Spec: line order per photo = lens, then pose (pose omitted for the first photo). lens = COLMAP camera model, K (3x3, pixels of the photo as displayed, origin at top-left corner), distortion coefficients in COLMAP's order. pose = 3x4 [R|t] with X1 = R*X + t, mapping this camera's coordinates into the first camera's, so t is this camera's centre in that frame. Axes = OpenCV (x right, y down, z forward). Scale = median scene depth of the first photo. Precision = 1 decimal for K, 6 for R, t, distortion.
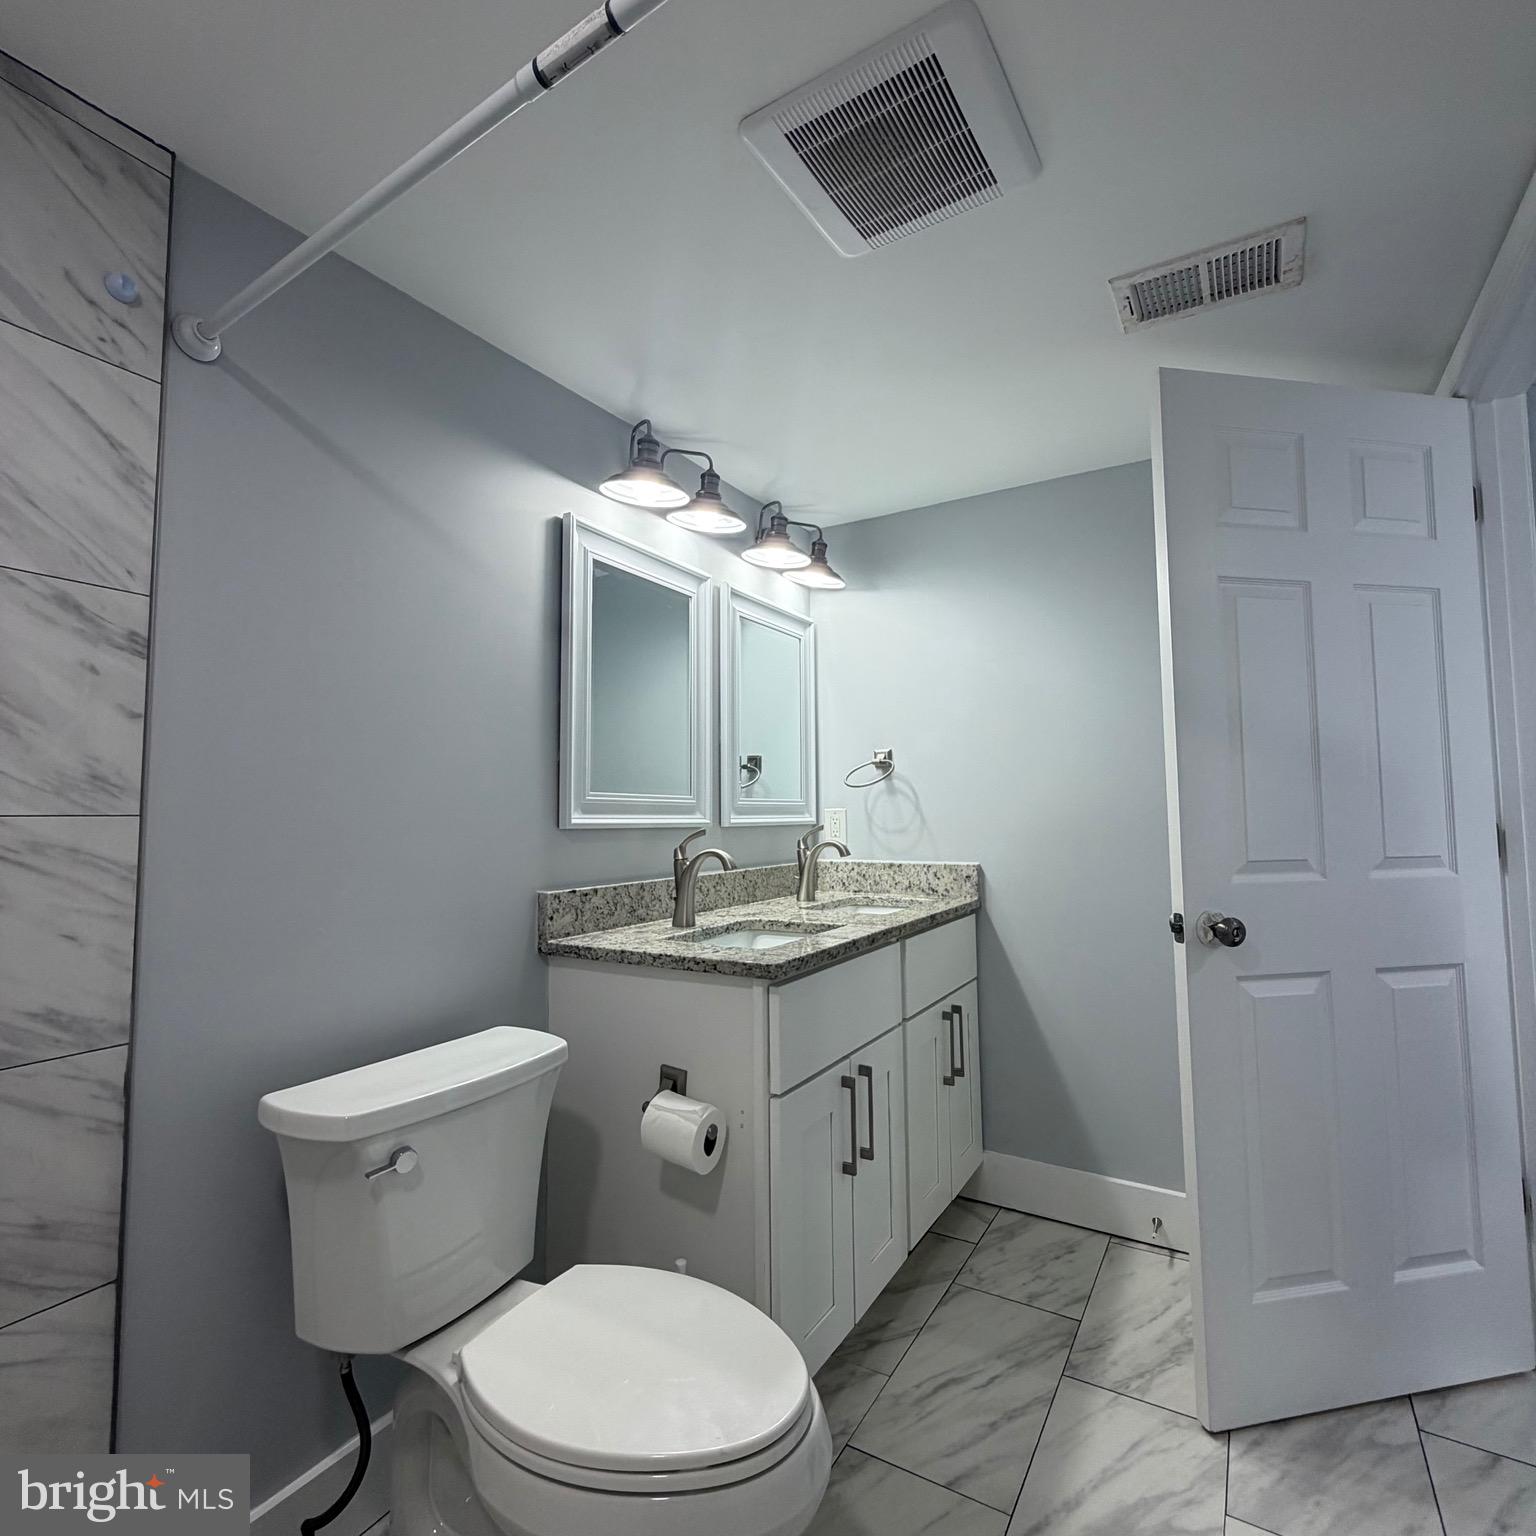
lens RADIAL K [[818.9, 0, 764.2], [0, 818.9, 761.3], [0, 0, 1]] dist [-0.002109, -0.000319]
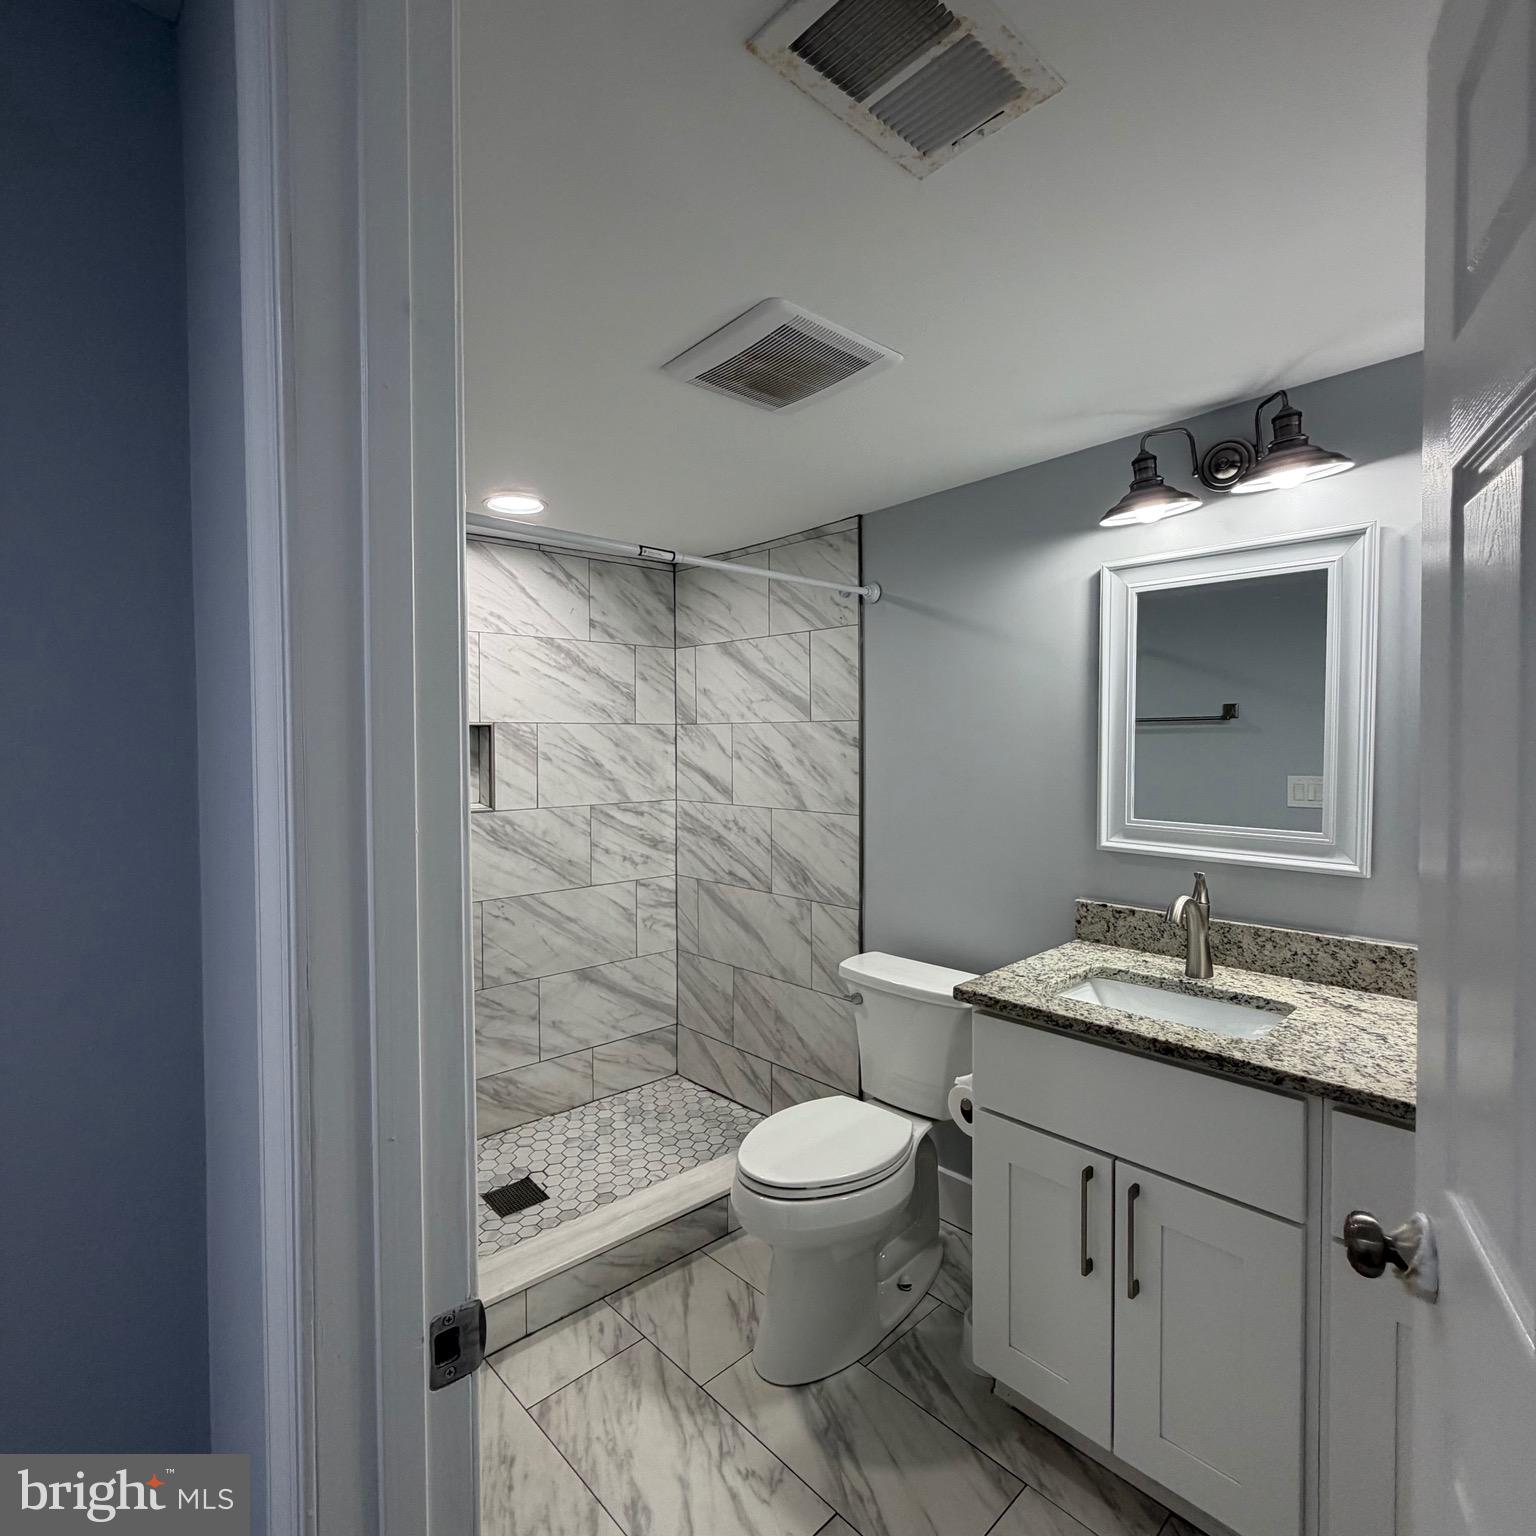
lens RADIAL K [[818.9, 0, 764.2], [0, 818.9, 761.3], [0, 0, 1]] dist [-0.002109, -0.000319]
pose [[-0.276755, 0.034905, -0.960306, 0.975687], [0.069720, 0.997436, 0.016162, -0.091041], [0.958408, -0.062480, -0.278479, 0.875796]]
